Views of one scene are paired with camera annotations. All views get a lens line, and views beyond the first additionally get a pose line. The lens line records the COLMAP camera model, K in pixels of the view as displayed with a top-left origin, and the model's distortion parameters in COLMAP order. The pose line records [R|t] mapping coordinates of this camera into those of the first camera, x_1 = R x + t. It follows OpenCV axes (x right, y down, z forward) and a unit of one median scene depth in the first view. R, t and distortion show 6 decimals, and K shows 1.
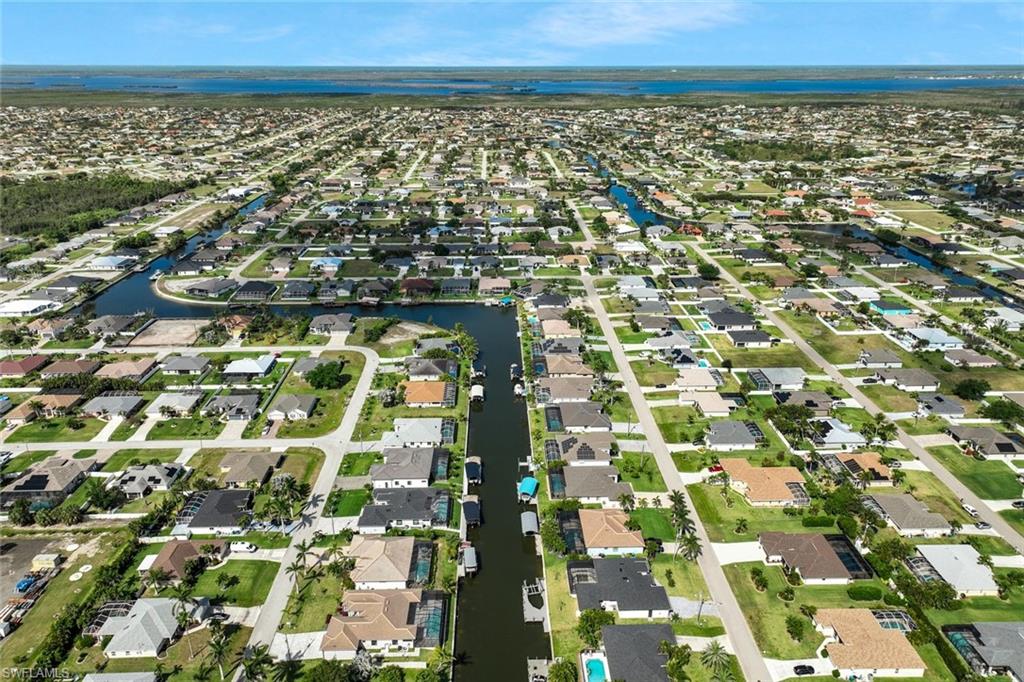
lens RADIAL K [[715.4, 0, 512.0], [0, 715.4, 341.0], [0, 0, 1]] dist [0.009811, 0.003748]
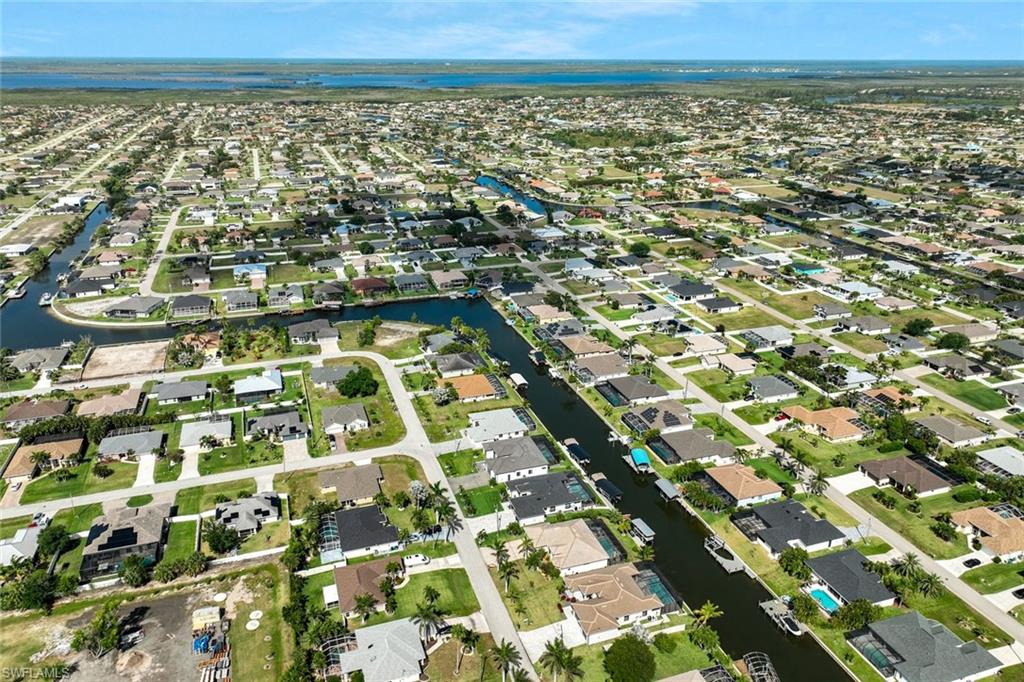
lens RADIAL K [[725.5, 0, 512.0], [0, 725.5, 341.0], [0, 0, 1]] dist [0.008629, 0.005455]
pose [[0.955337, -0.105382, 0.276090, -0.307866], [0.104384, 0.994368, 0.018348, -0.002364], [-0.276468, 0.011291, 0.960957, 0.027536]]
